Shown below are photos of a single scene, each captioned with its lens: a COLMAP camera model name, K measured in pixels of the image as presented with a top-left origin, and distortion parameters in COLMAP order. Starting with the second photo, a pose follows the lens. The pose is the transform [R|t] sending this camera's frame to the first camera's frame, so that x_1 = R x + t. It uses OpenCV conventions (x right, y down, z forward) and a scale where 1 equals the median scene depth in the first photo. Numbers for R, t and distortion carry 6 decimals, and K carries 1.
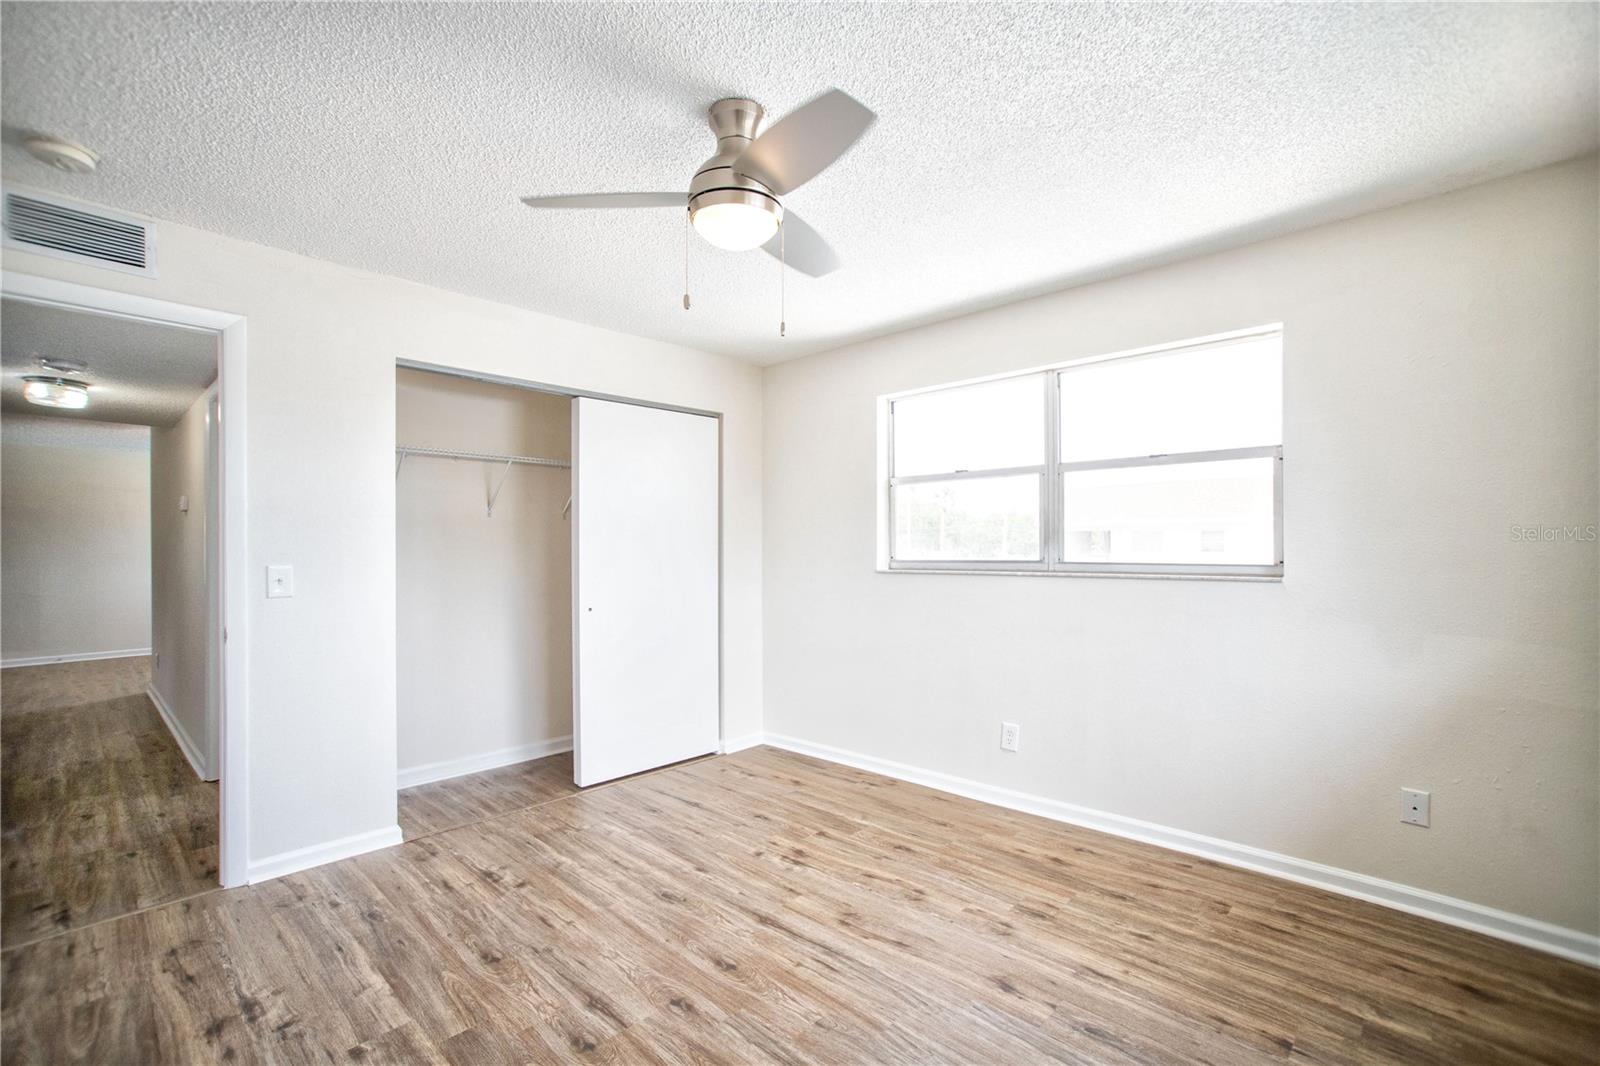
lens RADIAL K [[688.3, 0, 784.3], [0, 688.3, 546.0], [0, 0, 1]] dist [0.005519, 0.006773]
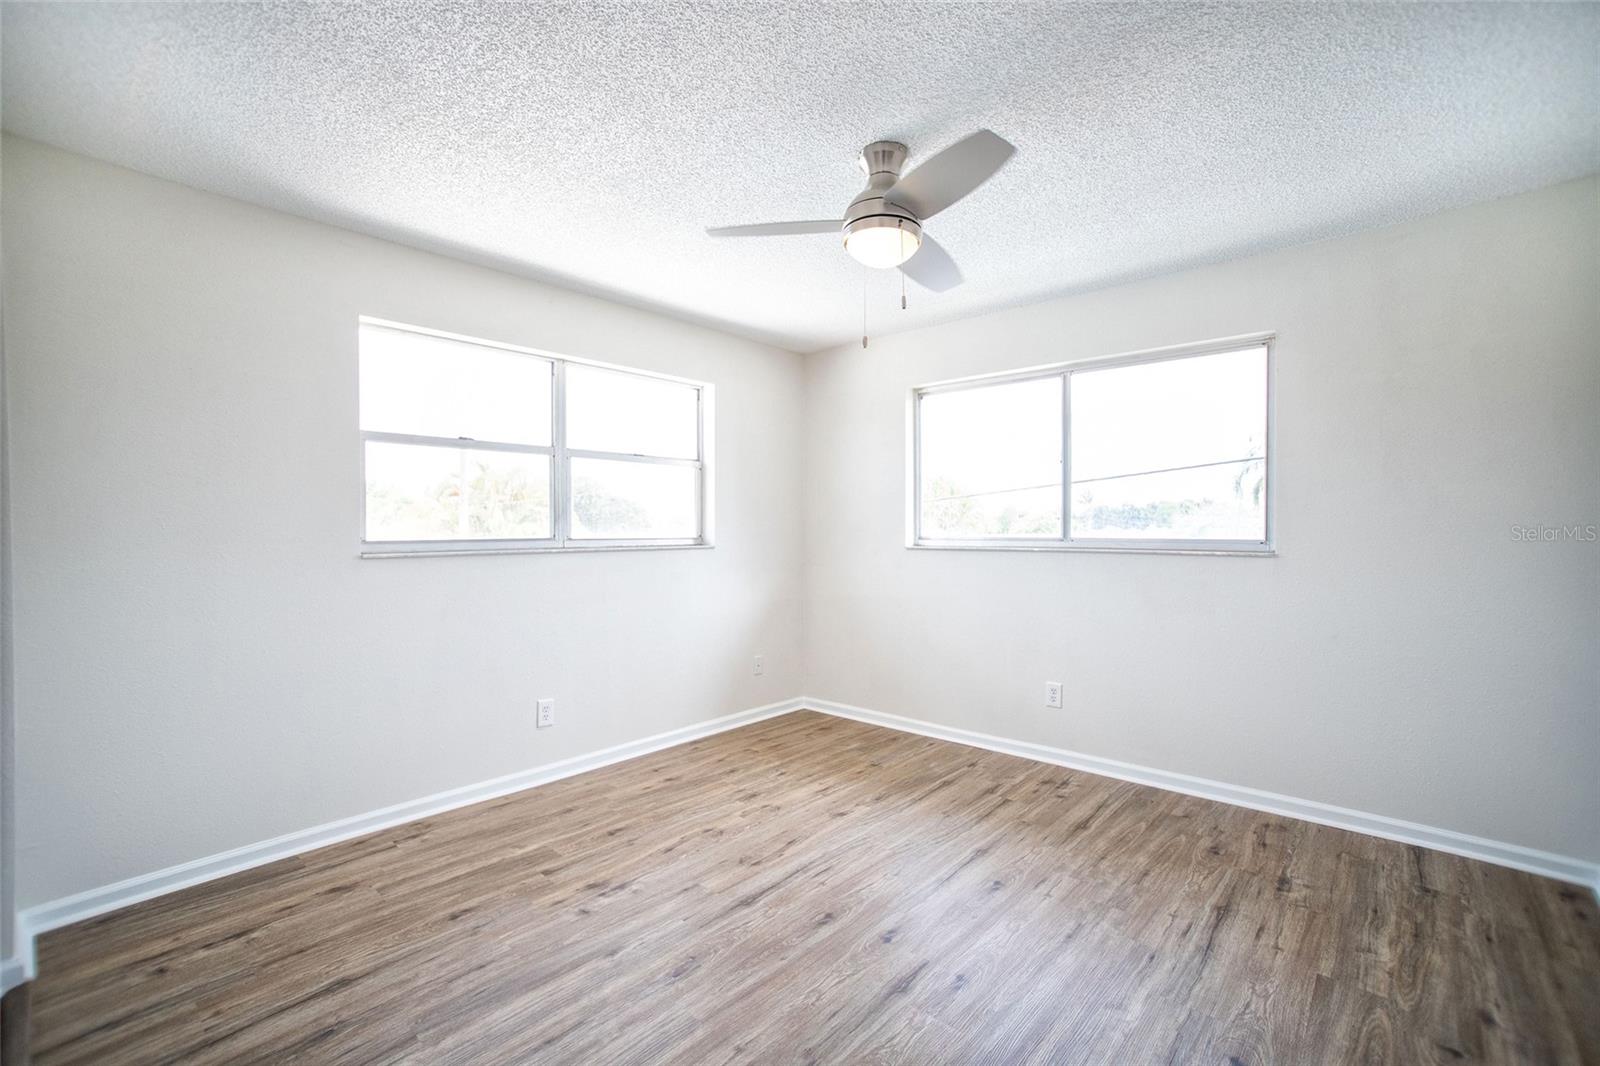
lens RADIAL K [[688.3, 0, 805.5], [0, 688.3, 532.7], [0, 0, 1]] dist [0.005519, 0.006773]
pose [[-0.026307, 0.008872, 0.999615, -0.864756], [-0.013095, 0.999872, -0.009219, 0.022643], [-0.999568, -0.013333, -0.026187, 0.810553]]
